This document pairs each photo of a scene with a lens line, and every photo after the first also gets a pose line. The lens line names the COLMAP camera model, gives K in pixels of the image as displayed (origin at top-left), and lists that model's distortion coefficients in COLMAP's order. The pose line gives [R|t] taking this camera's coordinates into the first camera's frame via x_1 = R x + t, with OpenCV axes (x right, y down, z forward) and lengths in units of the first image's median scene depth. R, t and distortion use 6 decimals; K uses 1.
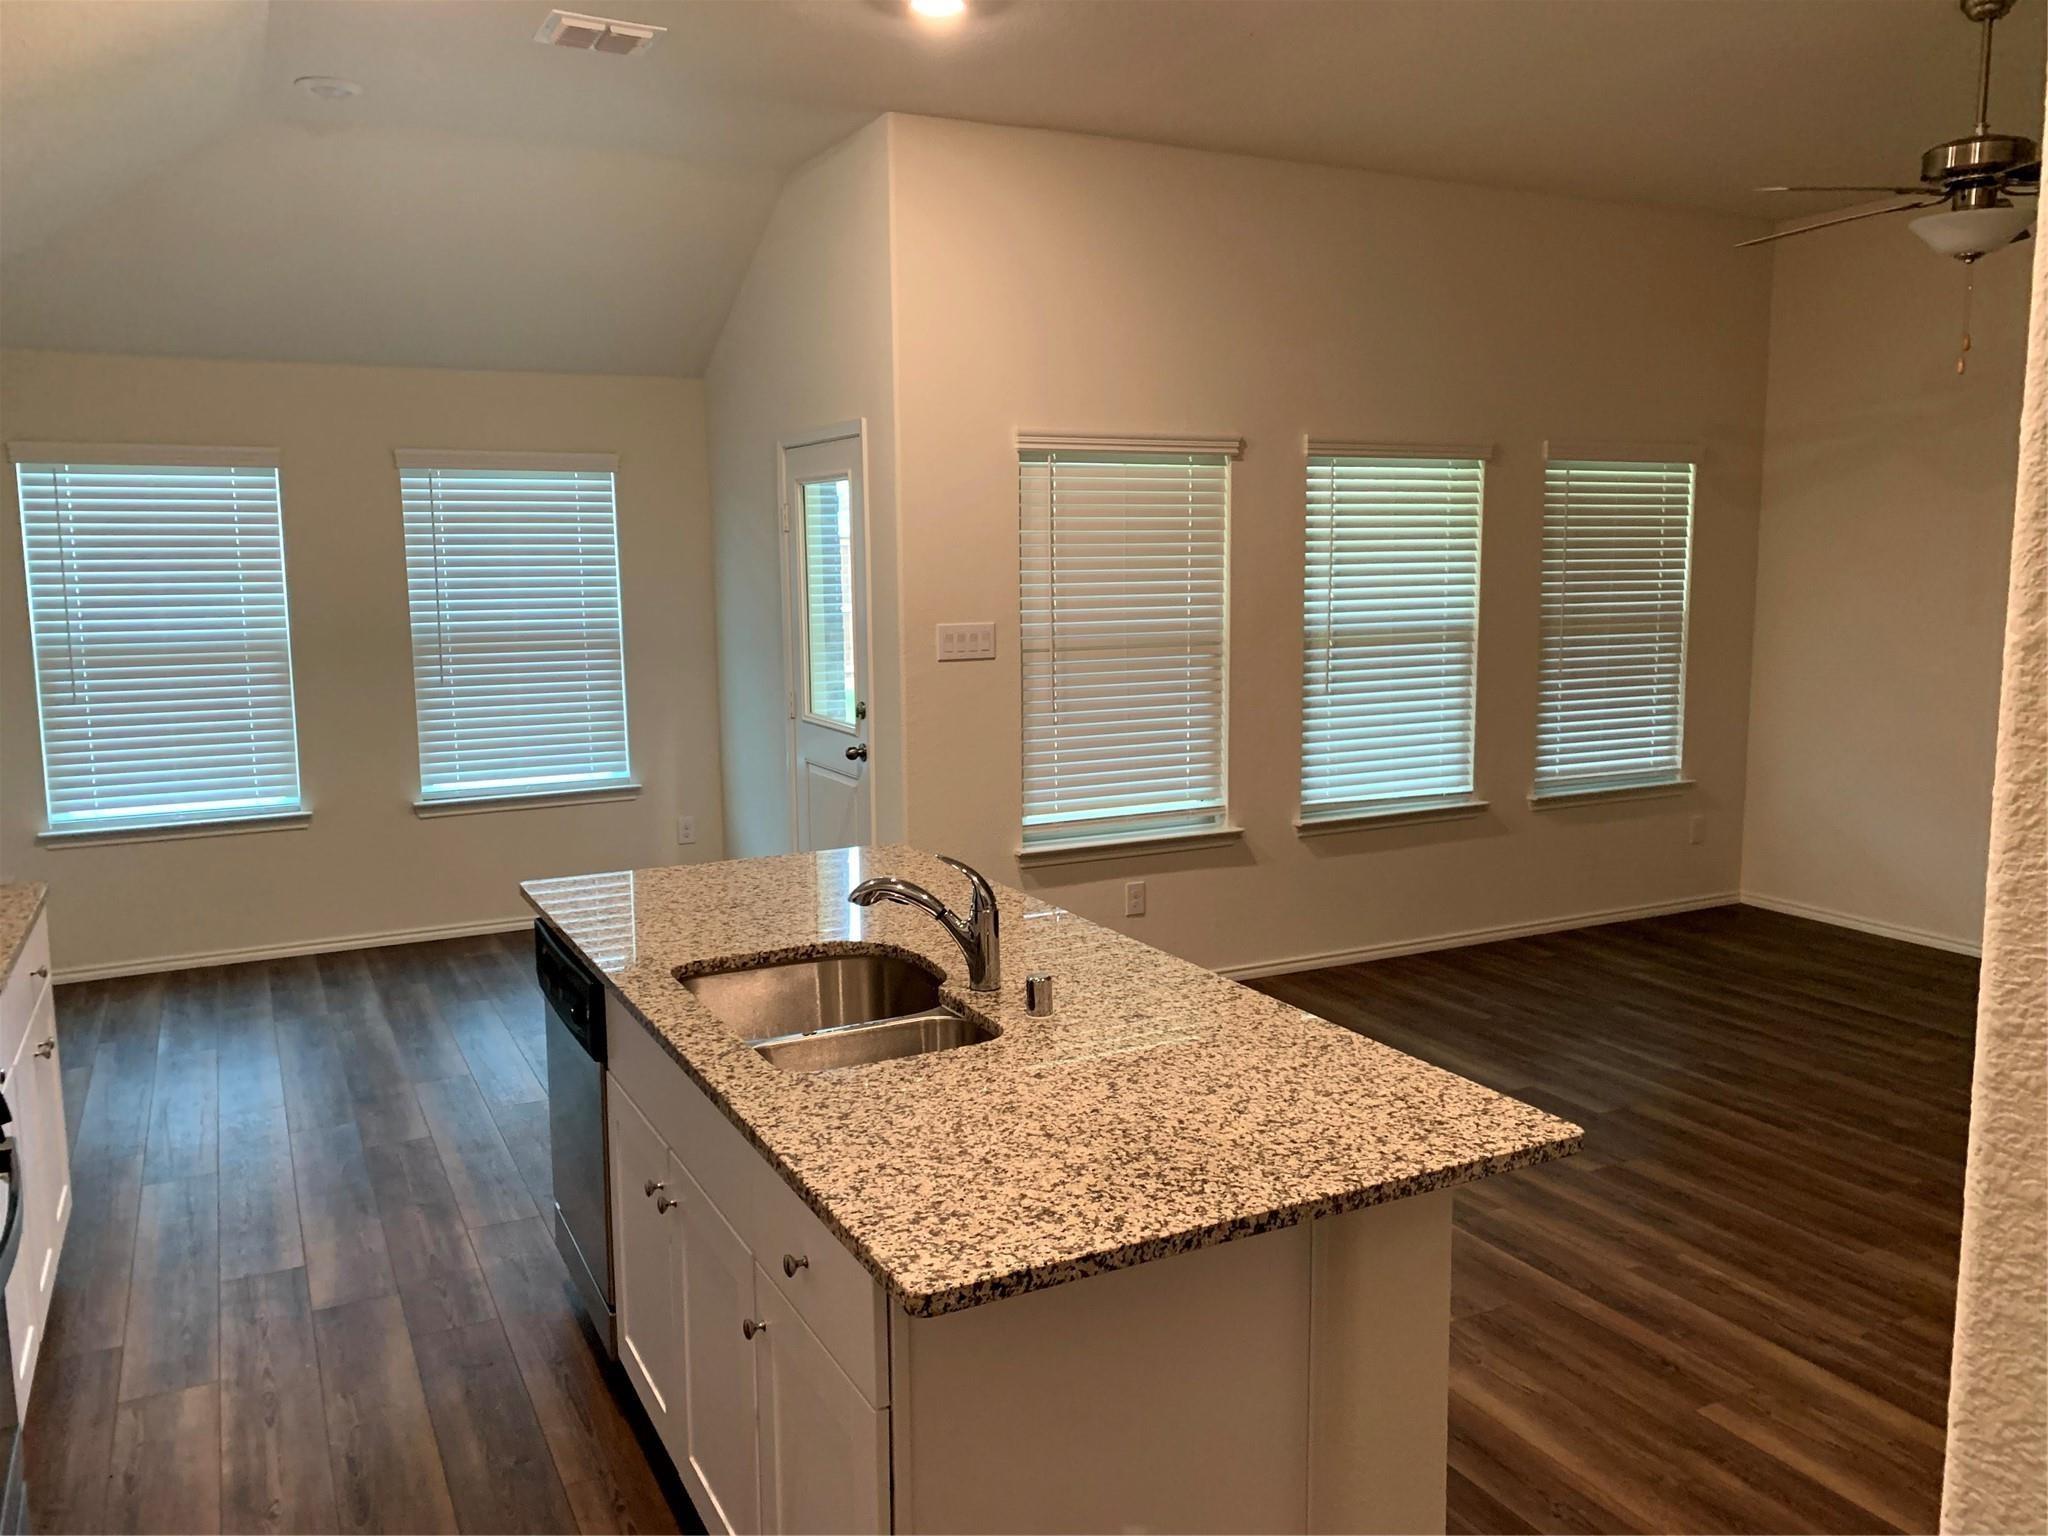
lens RADIAL K [[1574.7, 0, 1028.0], [0, 1574.7, 767.9], [0, 0, 1]] dist [0.009634, -0.002482]
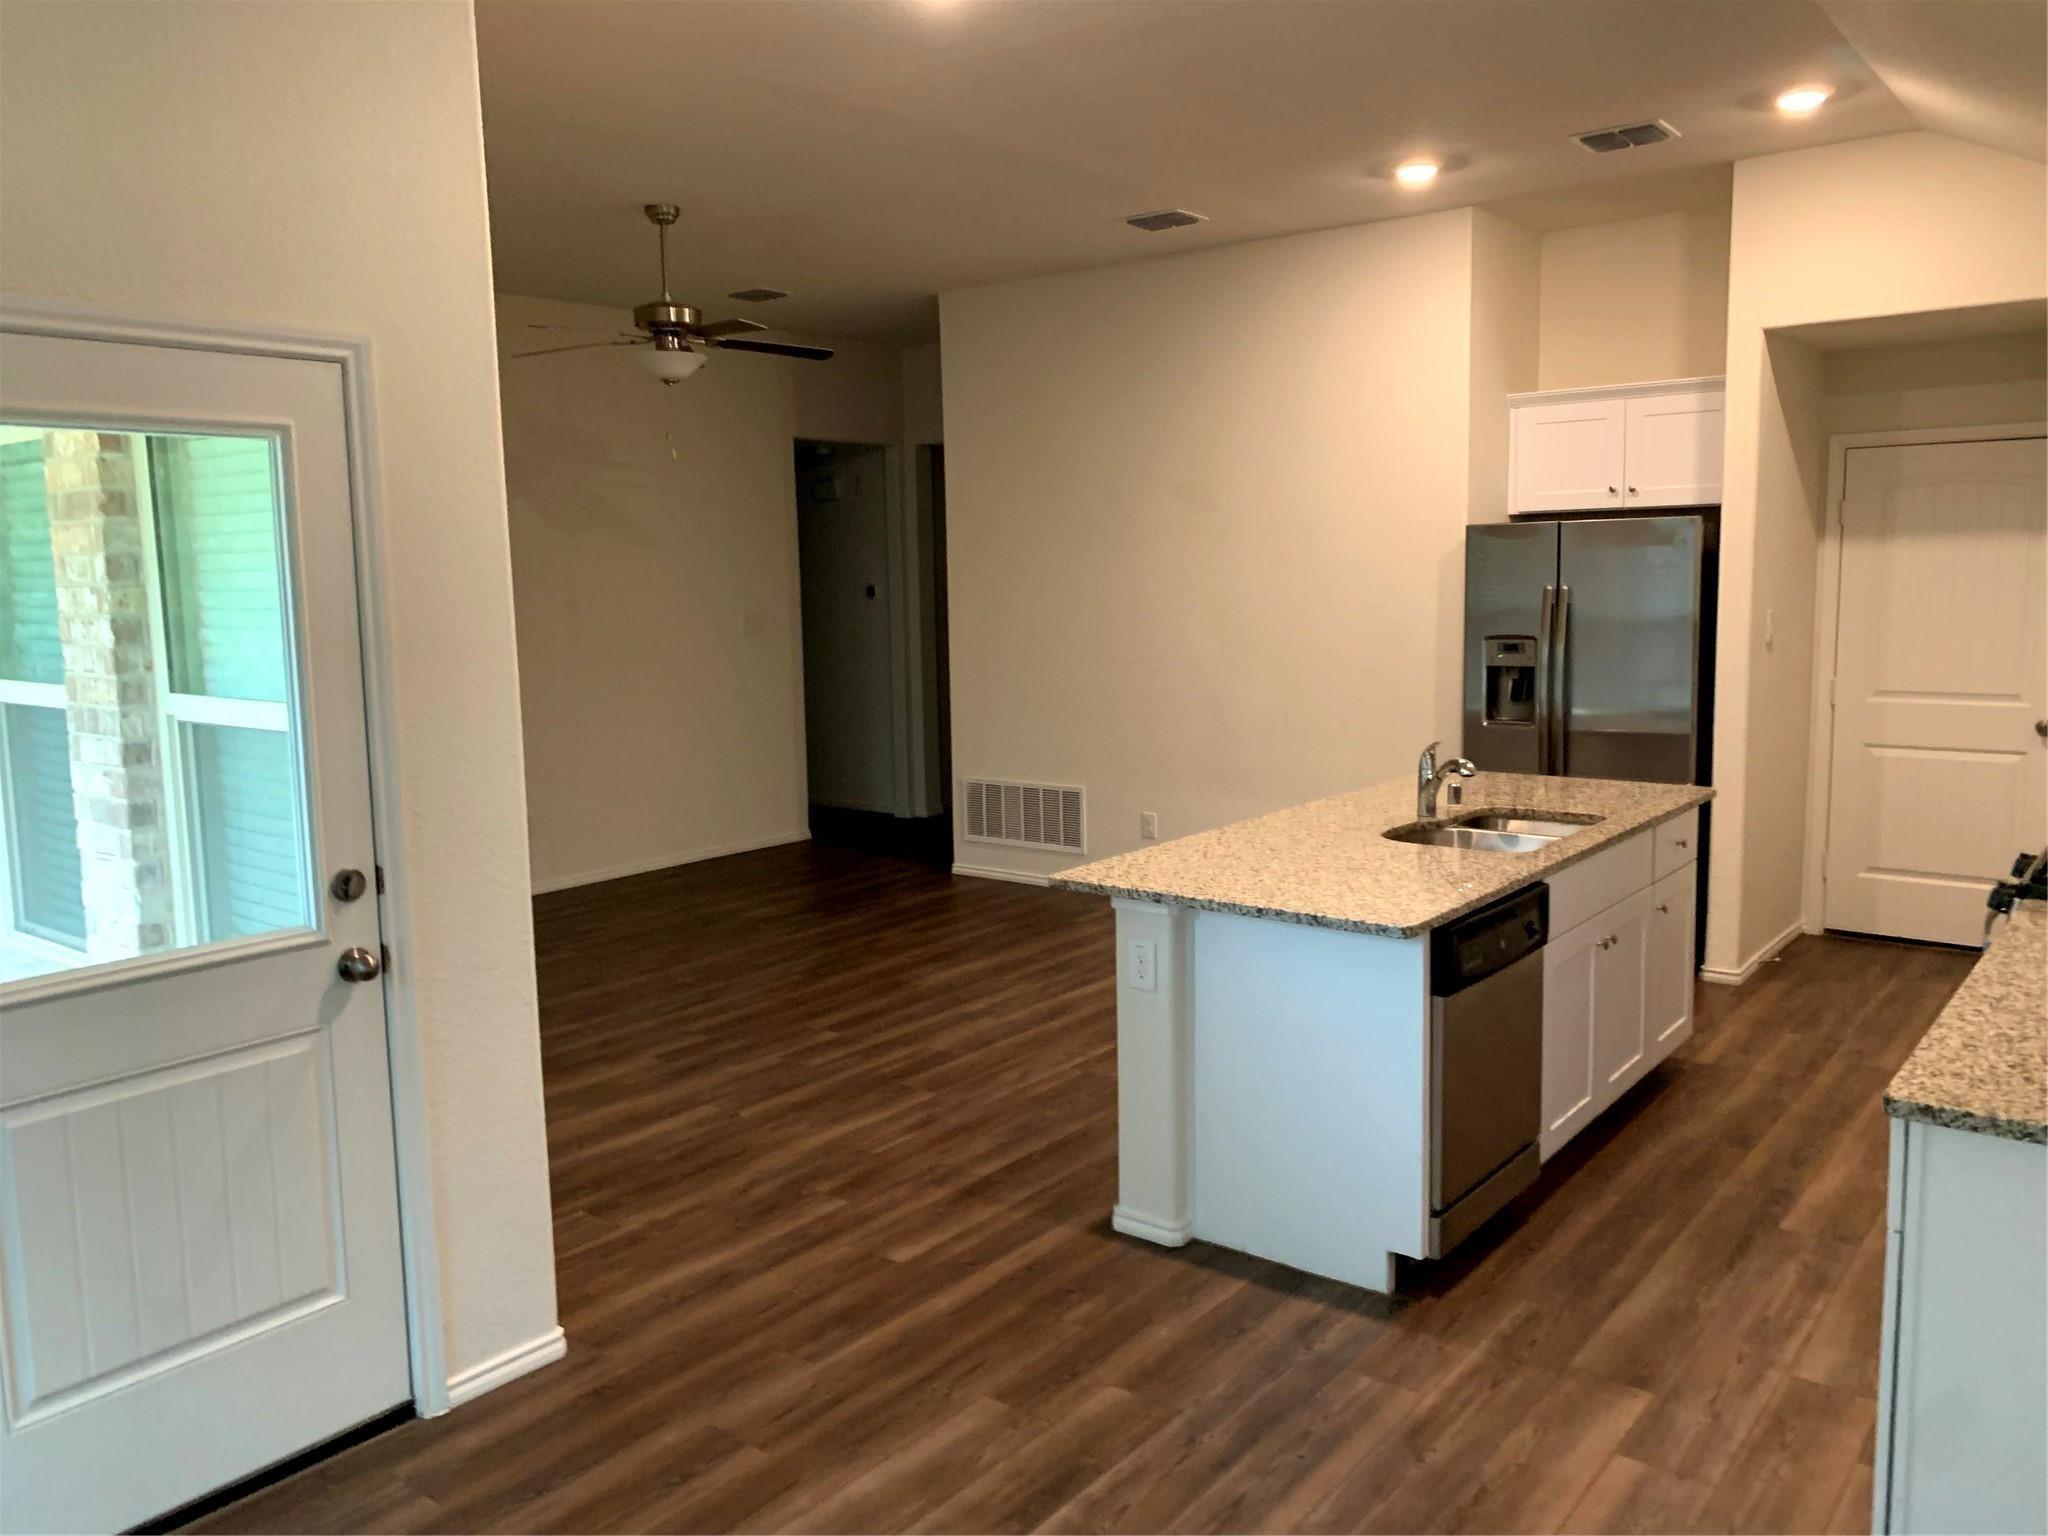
lens RADIAL K [[1574.7, 0, 1026.9], [0, 1574.7, 760.6], [0, 0, 1]] dist [0.009634, -0.002482]
pose [[-0.417406, -0.097333, 0.903492, -1.017202], [0.153217, 0.972475, 0.175549, -0.205236], [-0.895710, 0.211706, -0.391004, 1.502948]]
